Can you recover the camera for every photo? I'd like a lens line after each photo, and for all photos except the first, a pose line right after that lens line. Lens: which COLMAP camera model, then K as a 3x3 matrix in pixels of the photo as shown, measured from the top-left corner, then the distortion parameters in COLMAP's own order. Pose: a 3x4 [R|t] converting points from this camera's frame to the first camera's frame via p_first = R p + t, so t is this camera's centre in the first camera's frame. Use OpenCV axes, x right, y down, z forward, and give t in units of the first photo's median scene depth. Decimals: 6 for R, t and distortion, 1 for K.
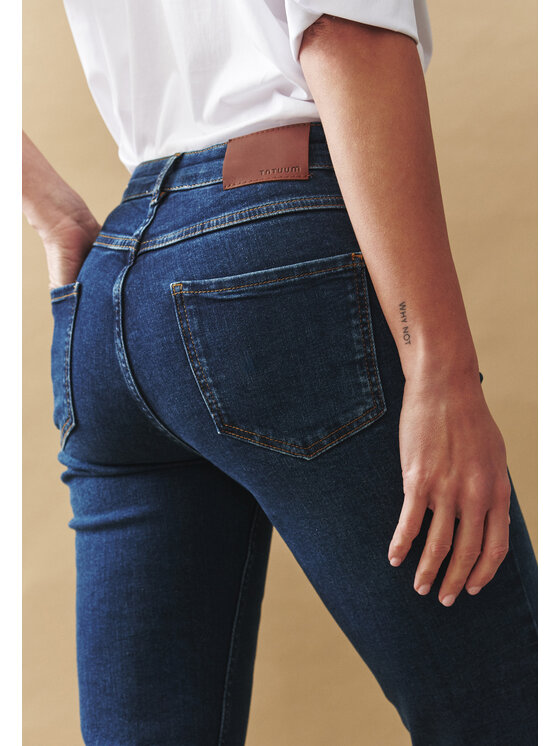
lens RADIAL K [[1192.7, 0, 280.9], [0, 1192.7, 373.7], [0, 0, 1]] dist [0.043026, 0.000000]
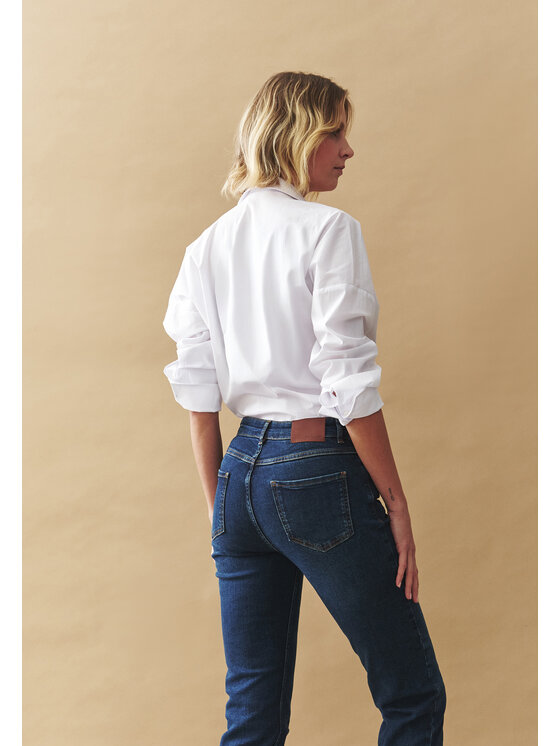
lens RADIAL K [[1242.4, 0, 277.5], [0, 1242.4, 370.9], [0, 0, 1]] dist [0.190159, 0.000000]
pose [[0.999888, 0.014098, 0.005020, -0.092249], [-0.013878, 0.999038, -0.041611, -0.197046], [-0.005602, 0.041537, 0.999121, -1.647822]]
